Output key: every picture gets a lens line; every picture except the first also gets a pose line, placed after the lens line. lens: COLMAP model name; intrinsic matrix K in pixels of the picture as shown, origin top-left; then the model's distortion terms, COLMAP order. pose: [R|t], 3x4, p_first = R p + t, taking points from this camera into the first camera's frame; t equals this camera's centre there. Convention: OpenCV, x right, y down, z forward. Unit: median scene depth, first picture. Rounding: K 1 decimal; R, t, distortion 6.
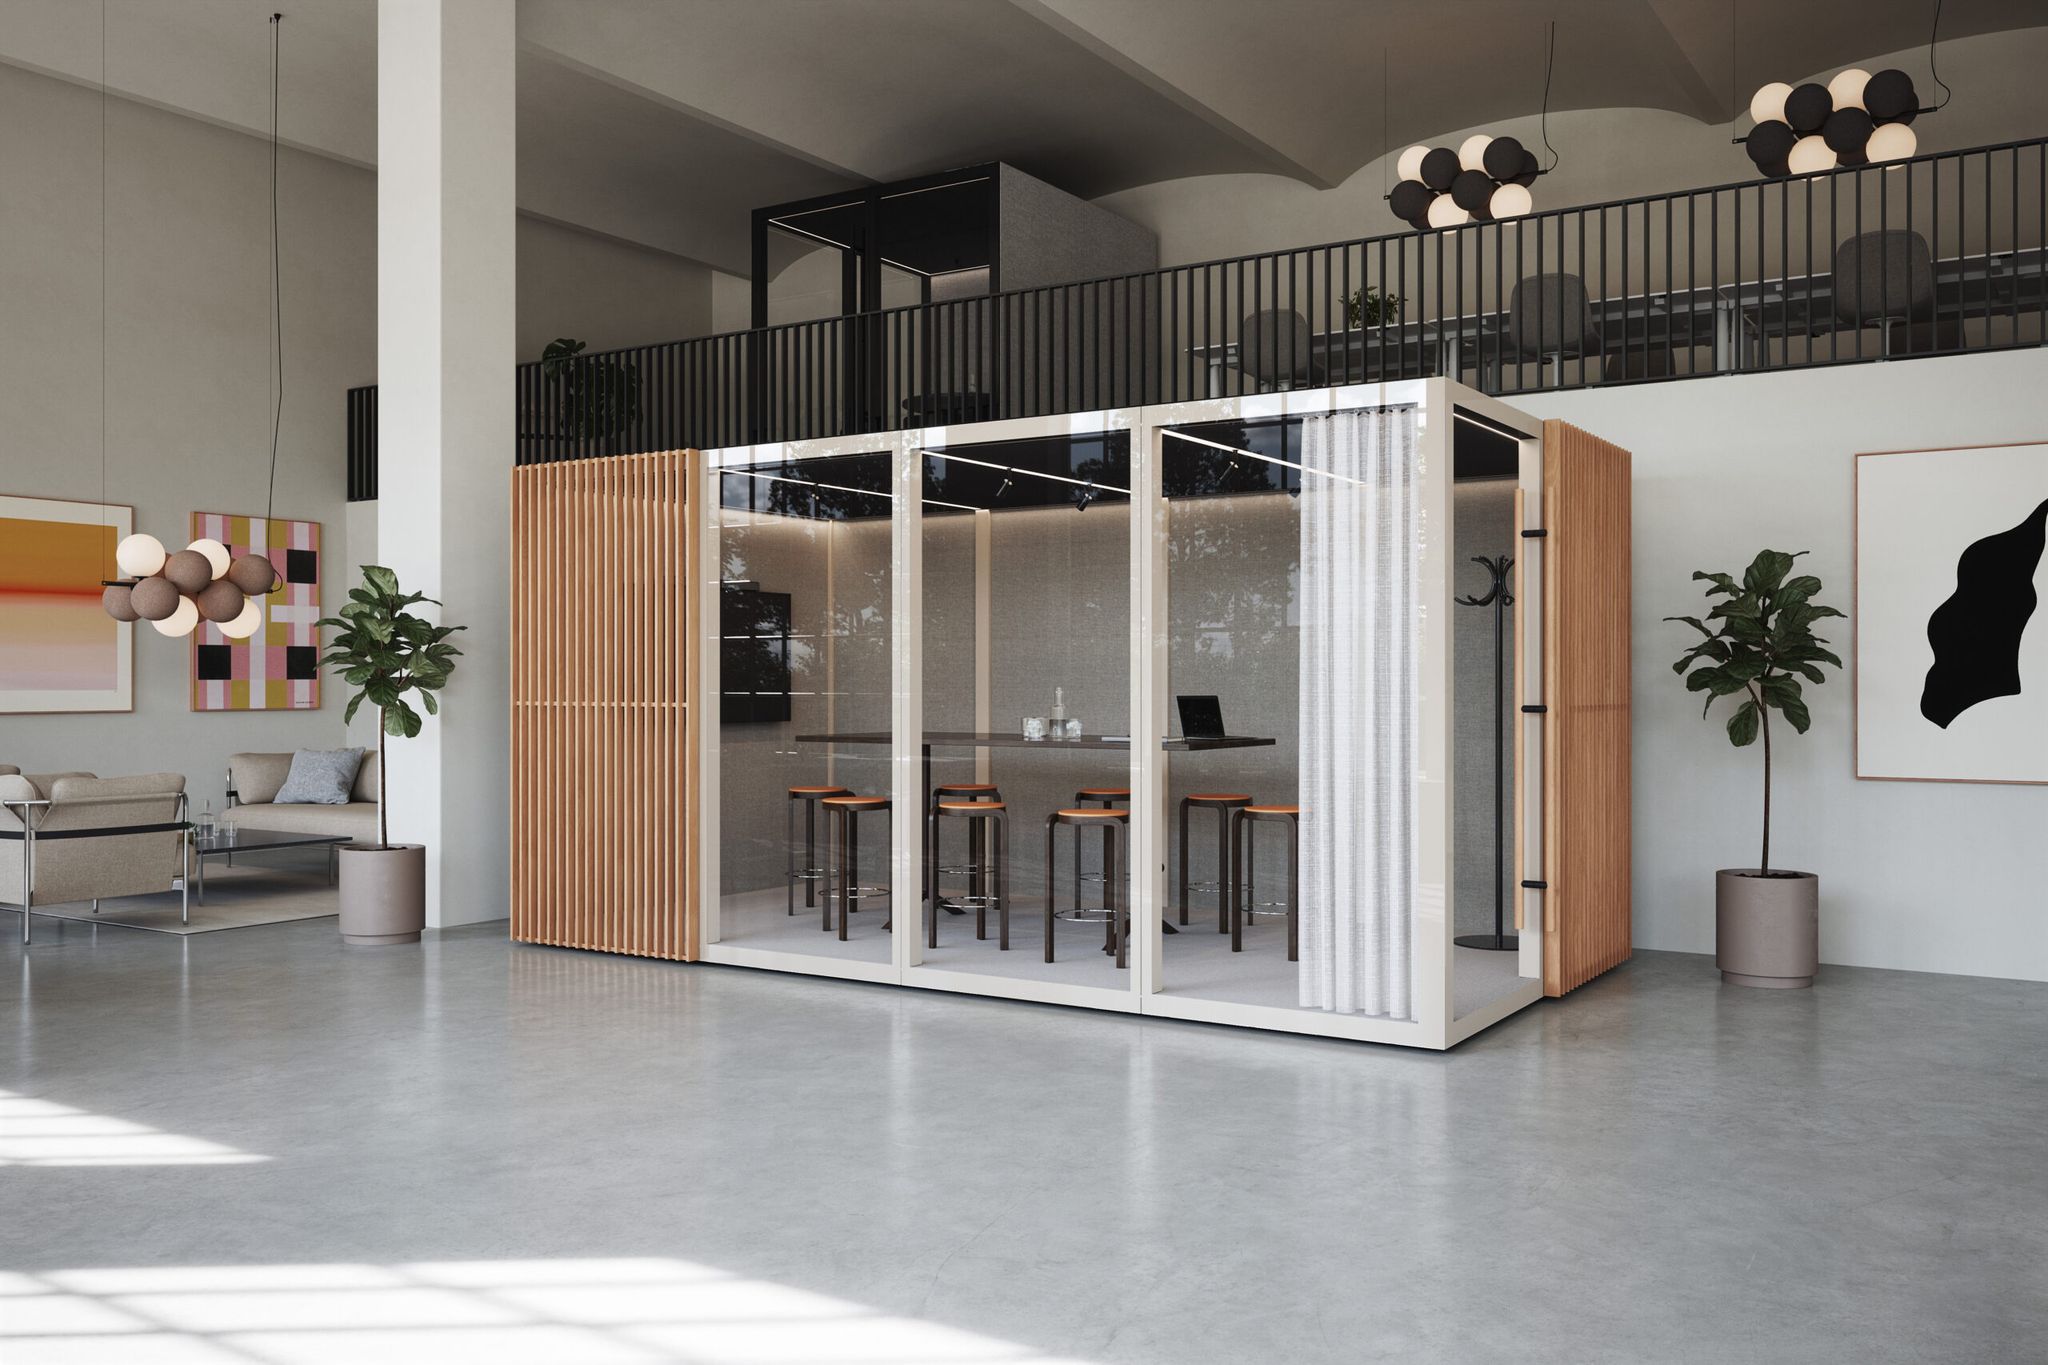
lens RADIAL K [[1682.5, 0, 1024.0], [0, 1682.5, 682.5], [0, 0, 1]] dist [0.007134, 0.008471]
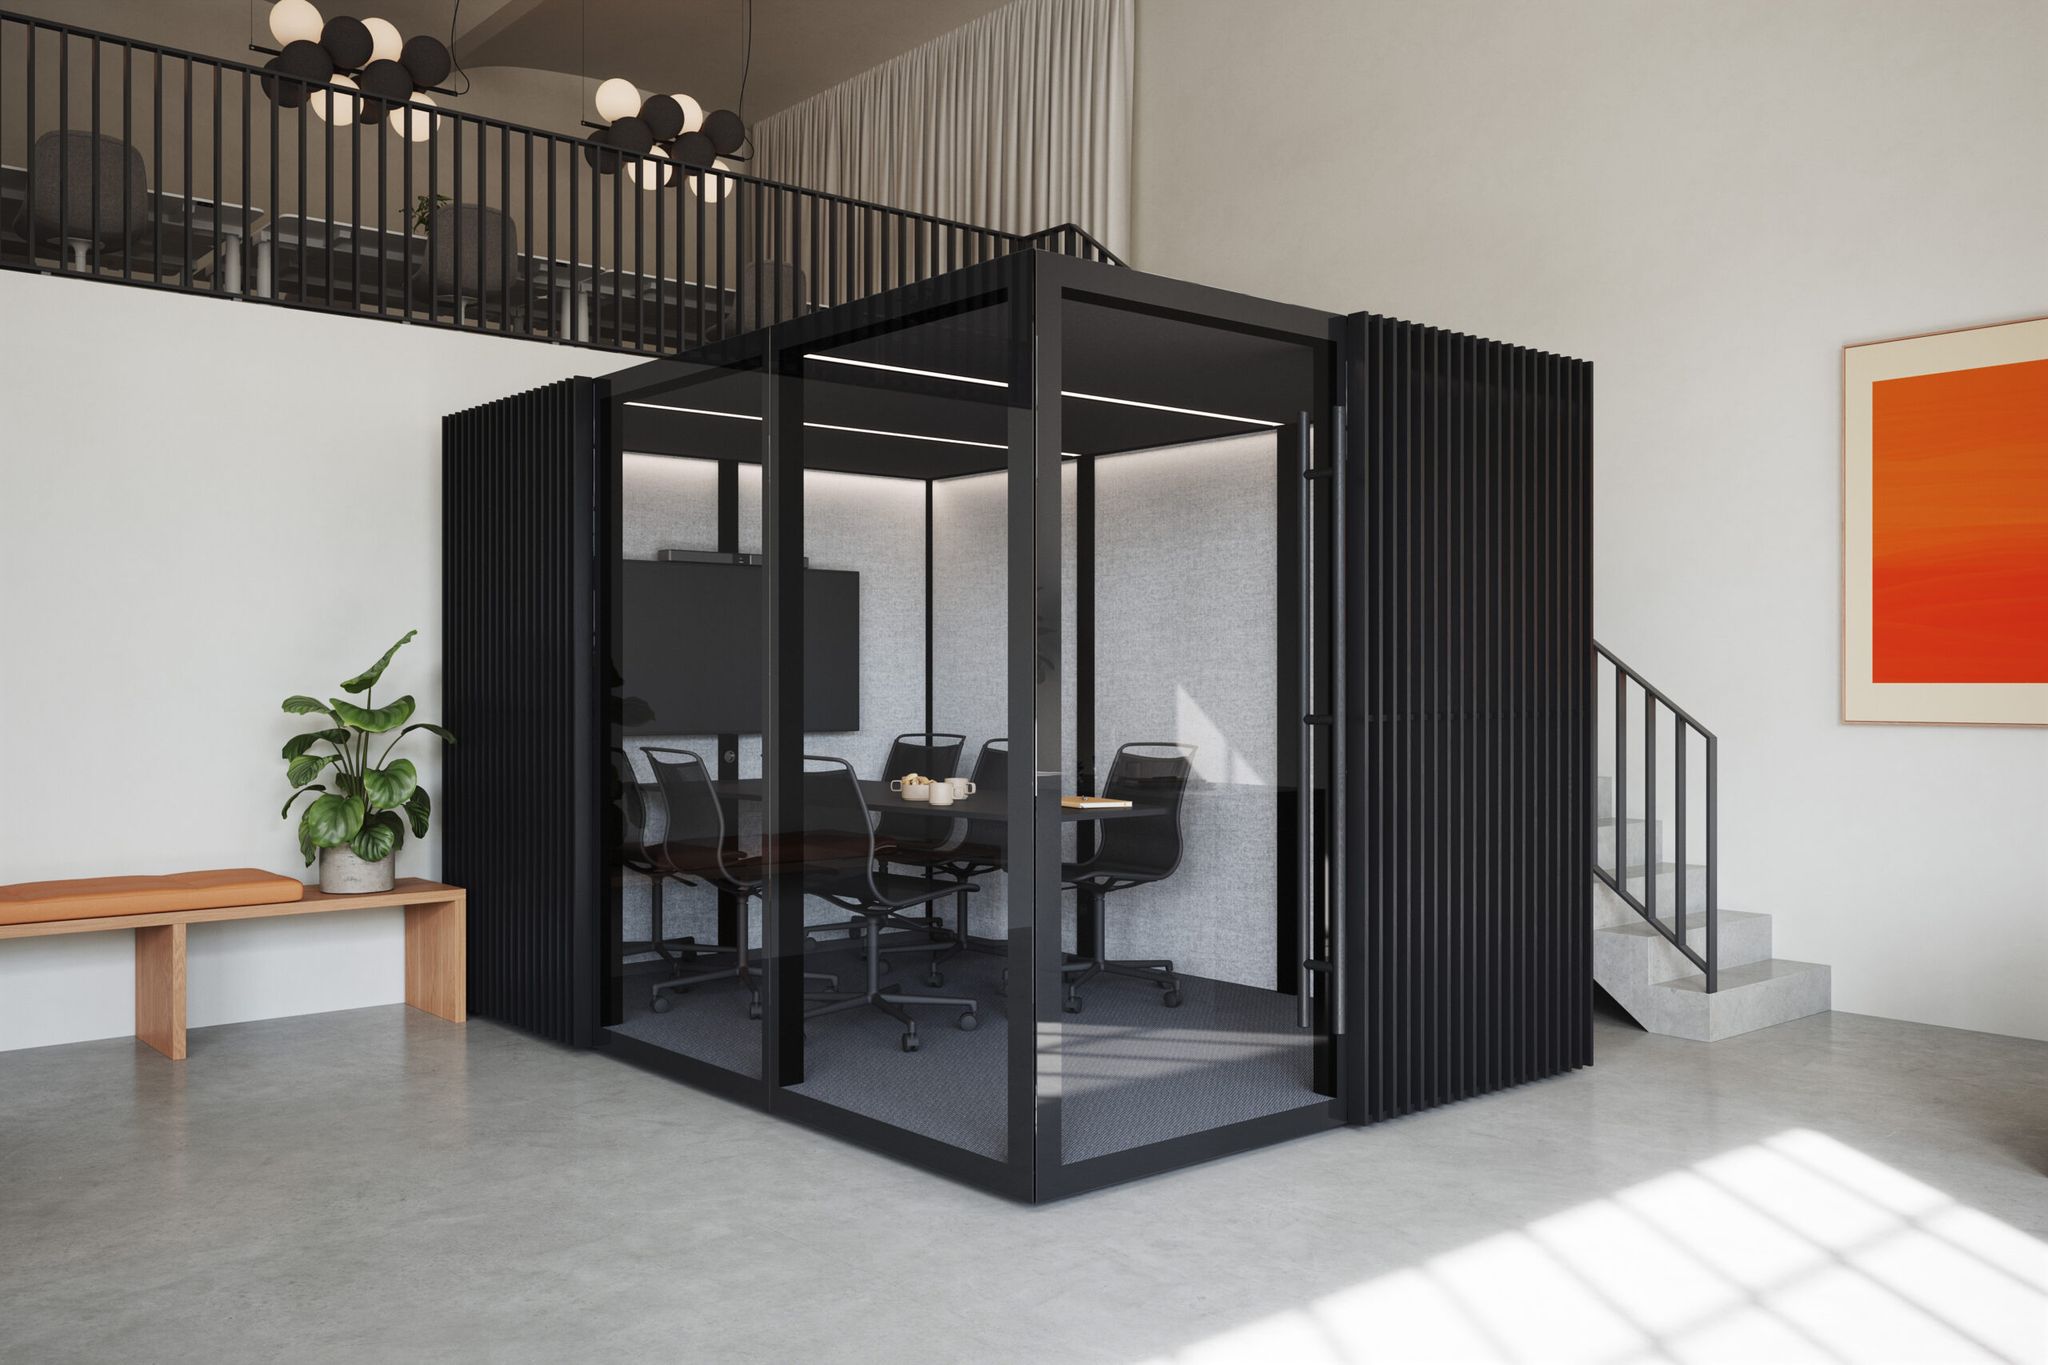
lens RADIAL K [[1682.5, 0, 1024.0], [0, 1682.5, 682.5], [0, 0, 1]] dist [0.007134, 0.008471]
pose [[0.270163, -0.027474, 0.962423, -0.632956], [-0.021224, 0.999180, 0.034481, -0.060475], [-0.962581, -0.029742, 0.269358, 0.741166]]
